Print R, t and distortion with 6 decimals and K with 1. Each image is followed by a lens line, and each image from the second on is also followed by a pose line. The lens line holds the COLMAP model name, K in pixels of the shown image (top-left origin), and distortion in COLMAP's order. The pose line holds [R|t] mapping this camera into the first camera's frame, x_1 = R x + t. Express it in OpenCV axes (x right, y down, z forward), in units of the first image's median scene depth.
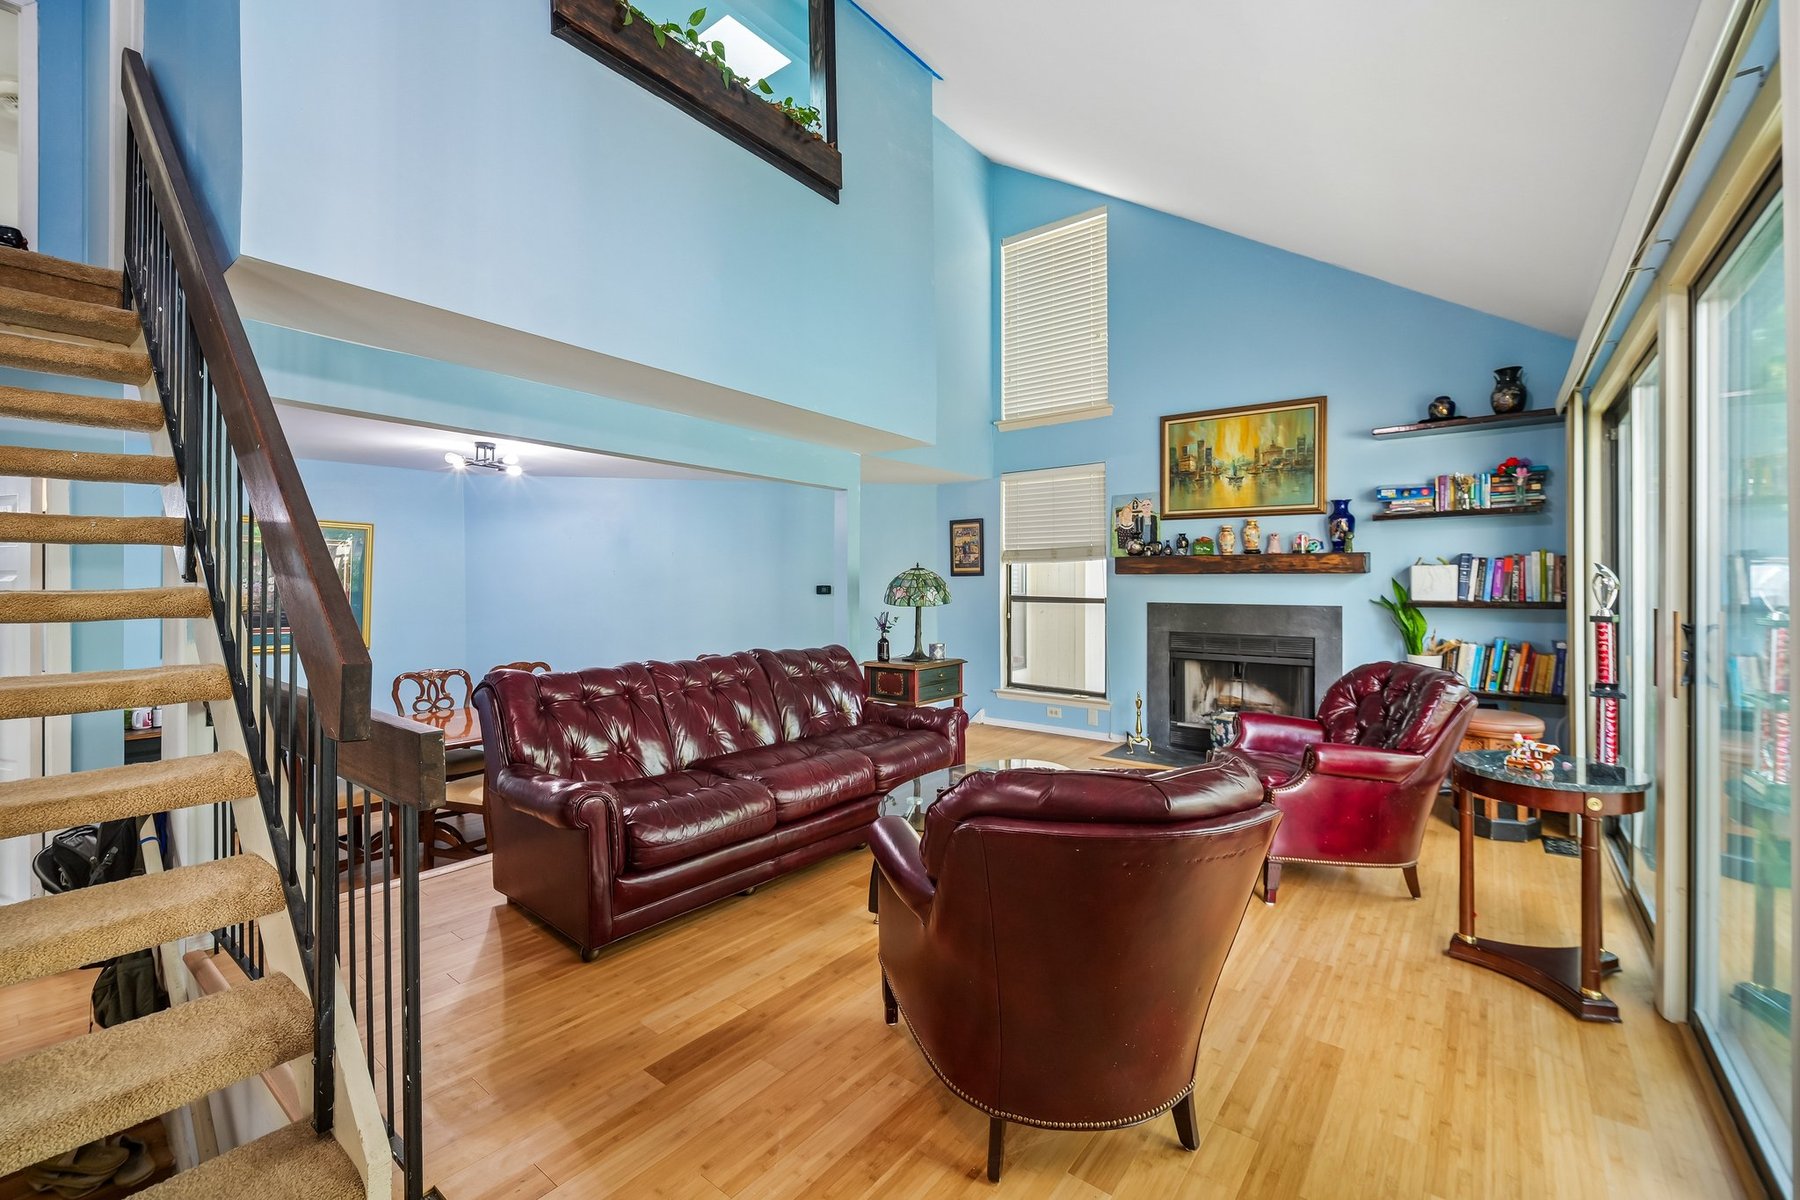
lens RADIAL K [[761.7, 0, 897.7], [0, 761.7, 579.2], [0, 0, 1]] dist [0.027664, -0.017654]
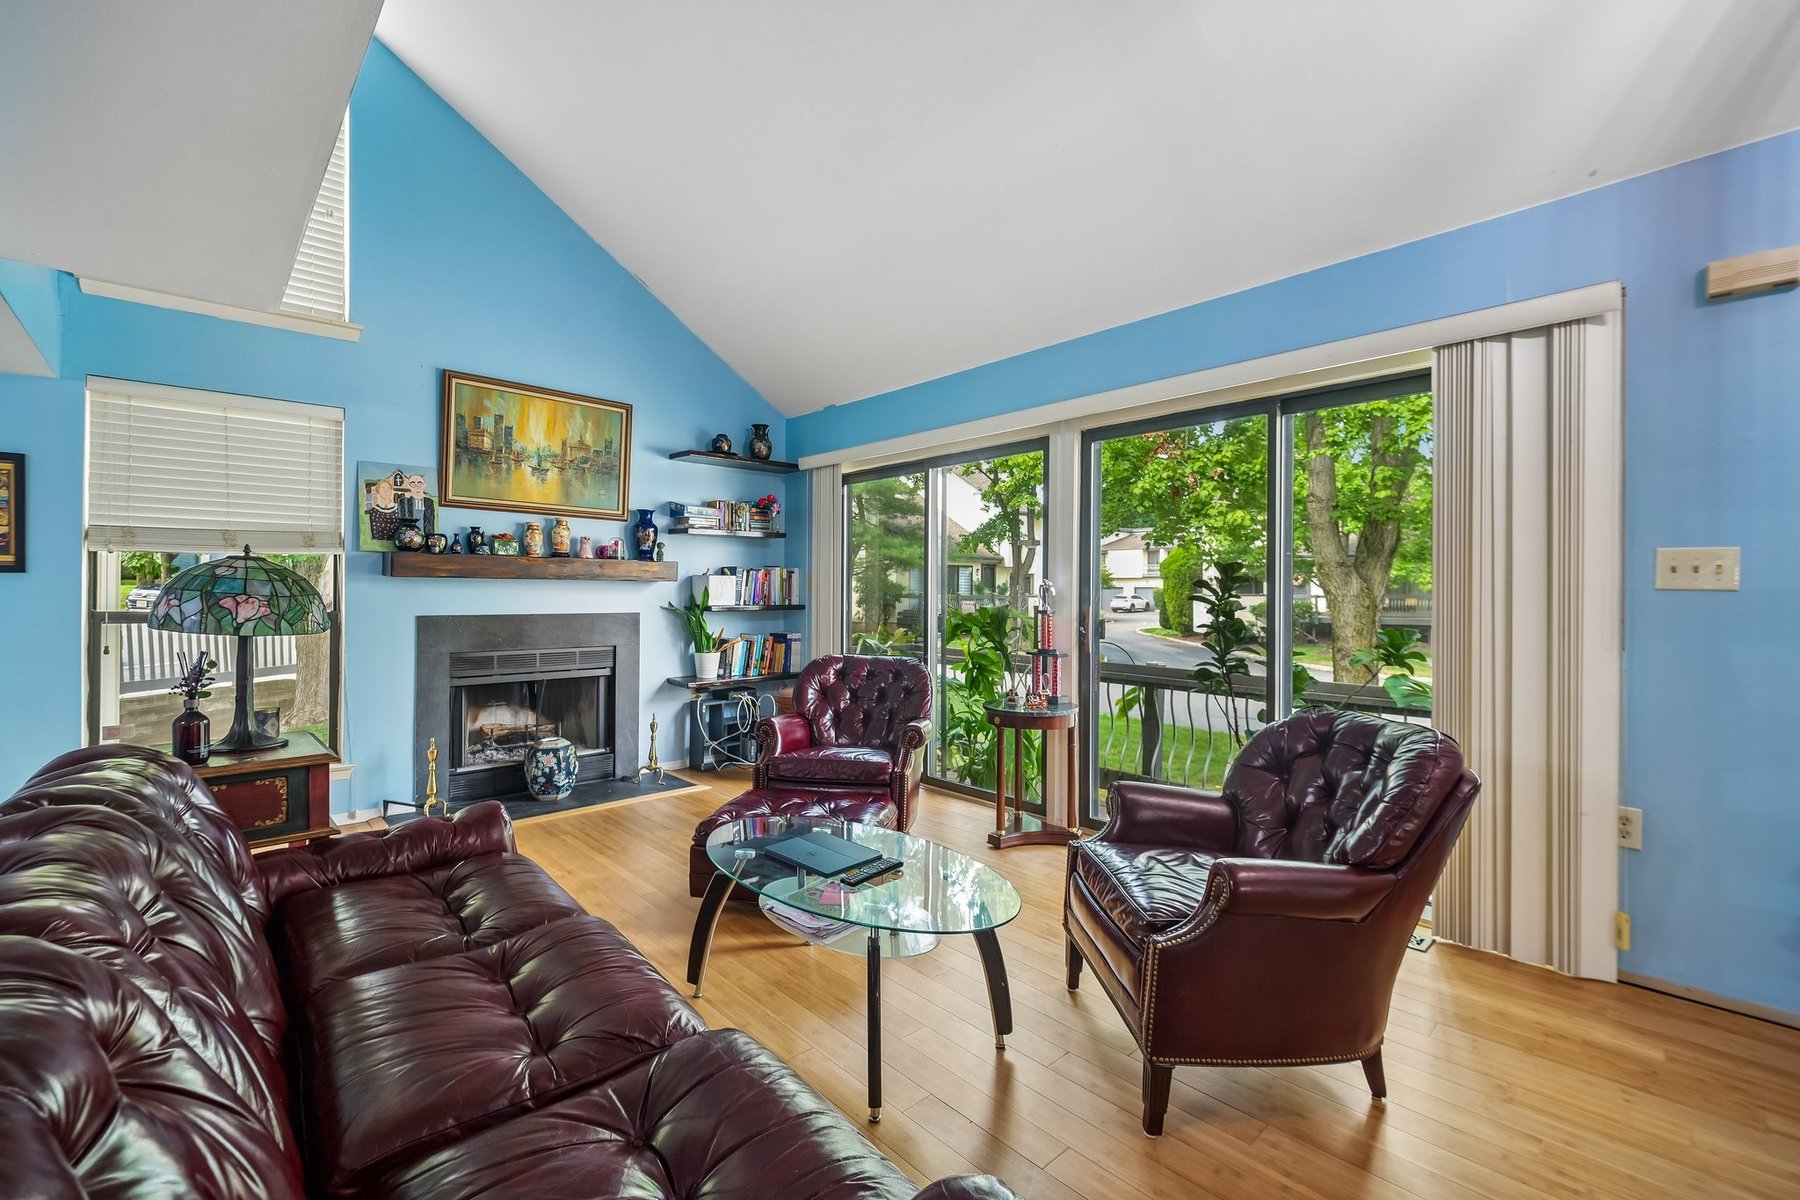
lens RADIAL K [[757.4, 0, 891.4], [0, 757.4, 591.1], [0, 0, 1]] dist [-0.000085, -0.000141]
pose [[0.154714, 0.003134, 0.987954, -0.384160], [-0.008022, 0.999966, -0.001916, 0.005374], [-0.987927, -0.007628, 0.154734, 0.526167]]
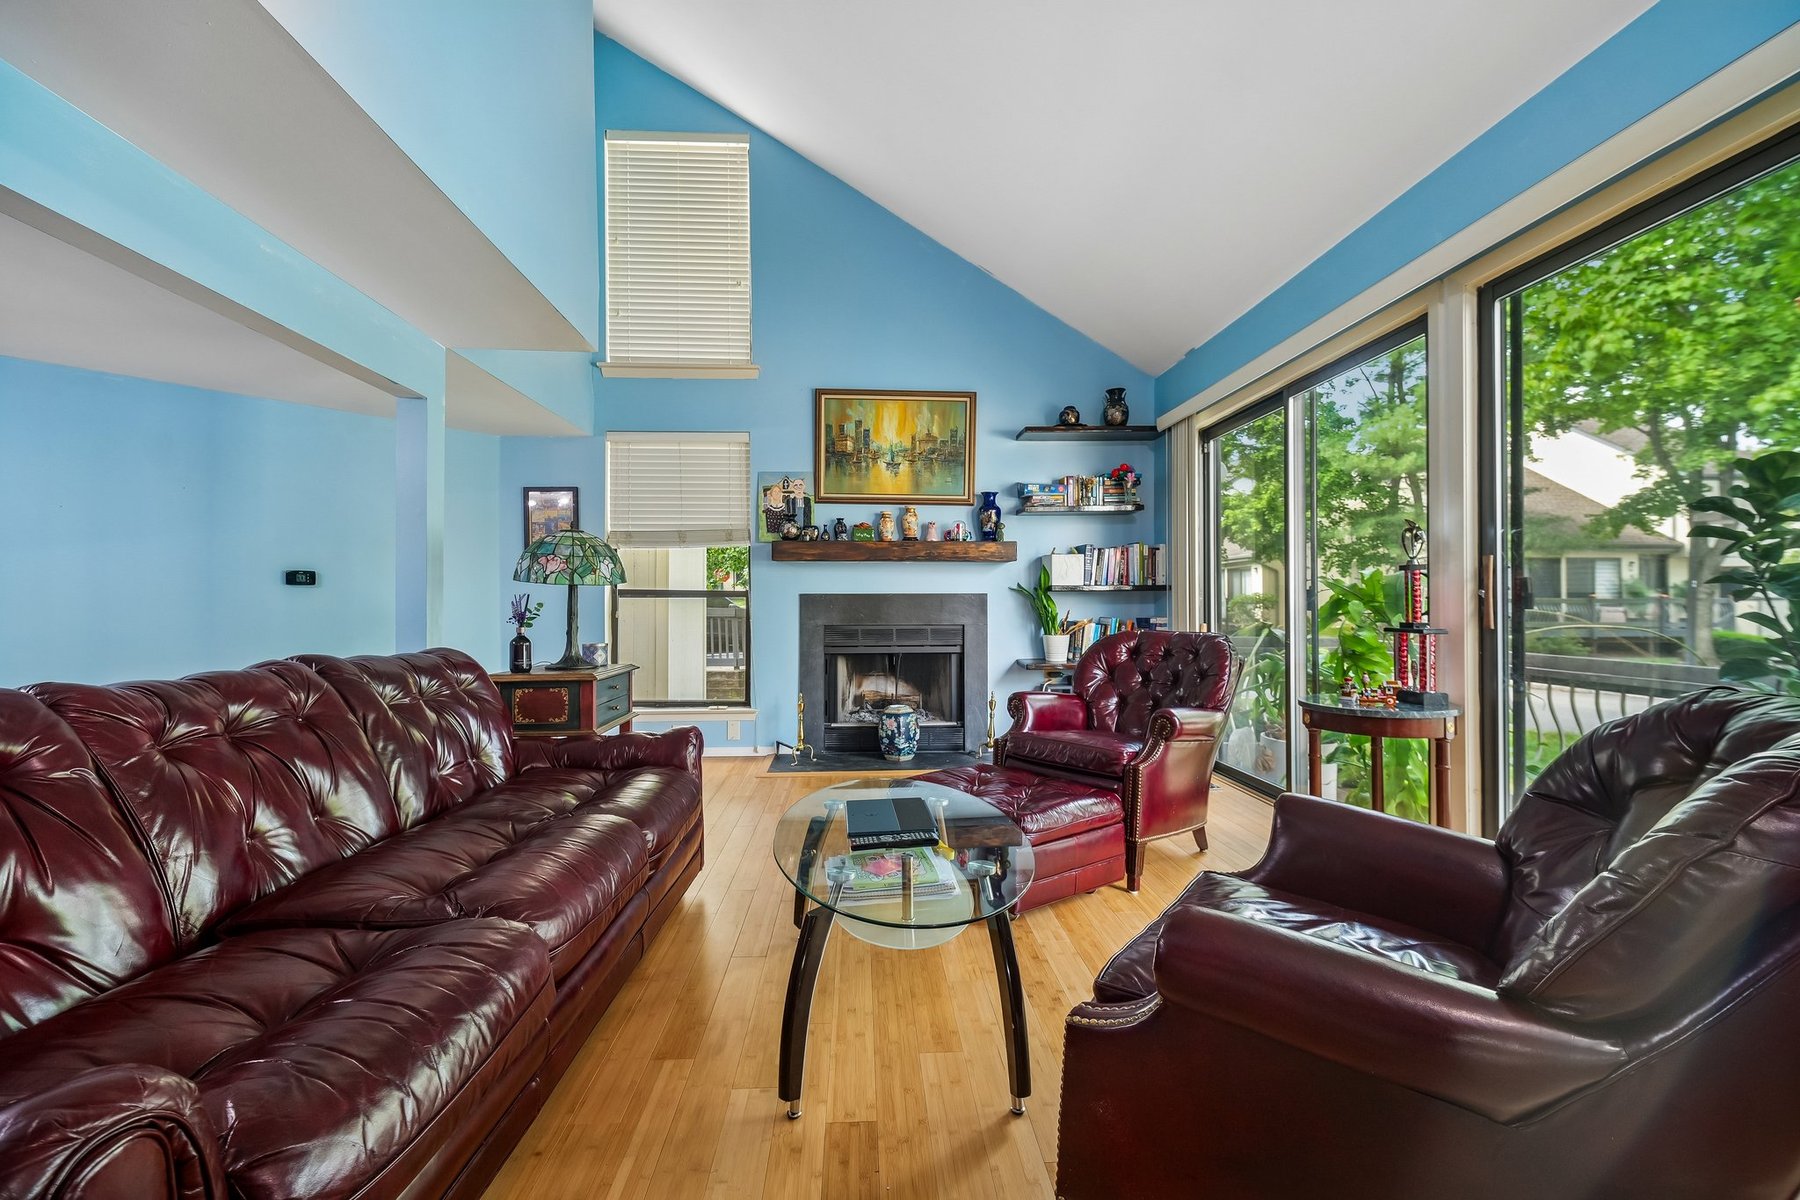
lens RADIAL K [[736.9, 0, 900.0], [0, 736.9, 600.0], [0, 0, 1]] dist [0.034483, -0.025203]
pose [[0.753039, 0.003081, 0.657969, -0.184770], [0.001110, 0.999982, -0.005952, 0.051316], [-0.657975, 0.005213, 0.753022, 0.325308]]
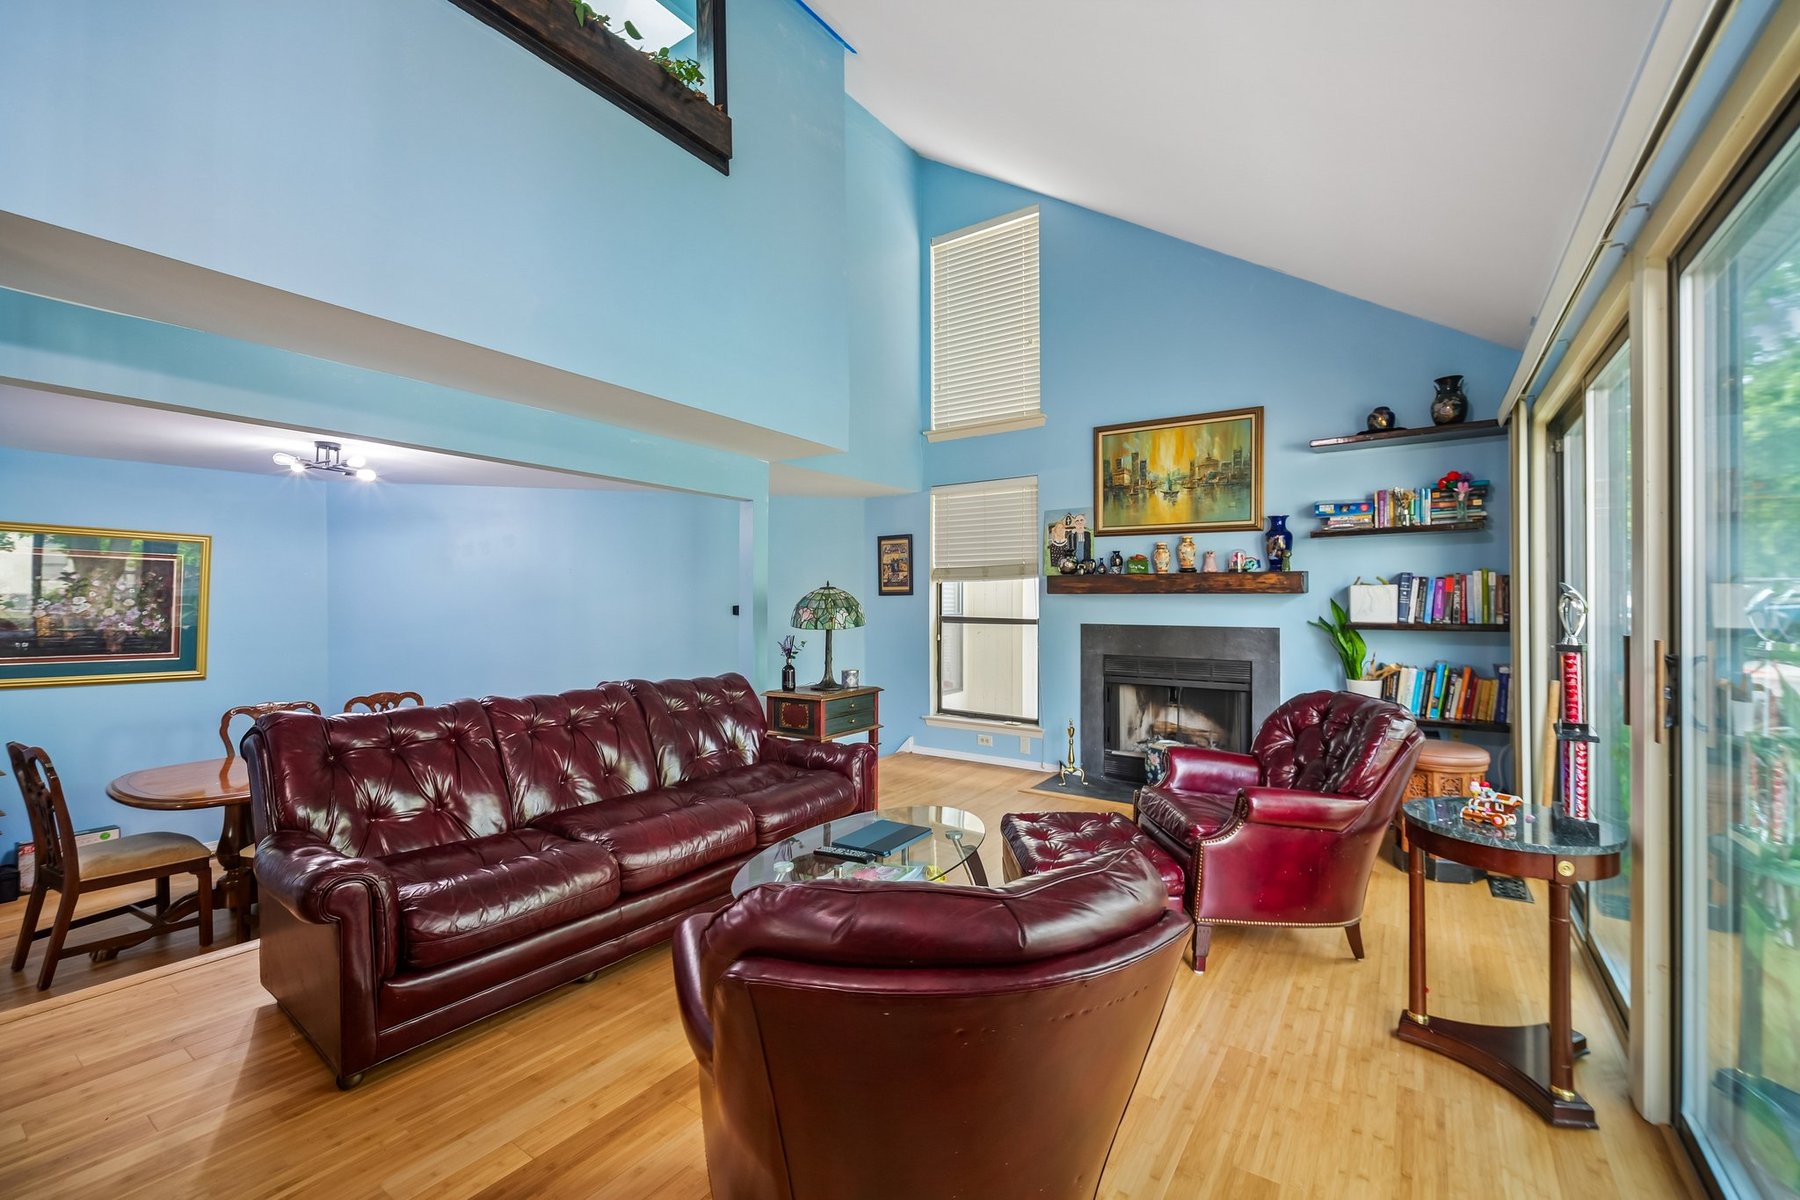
lens RADIAL K [[752.0, 0, 903.1], [0, 752.0, 592.8], [0, 0, 1]] dist [0.026964, -0.016224]
pose [[0.998198, 0.001142, 0.059994, 0.061935], [-0.000759, 0.999979, -0.006405, -0.002141], [-0.060000, 0.006348, 0.998178, 0.100404]]
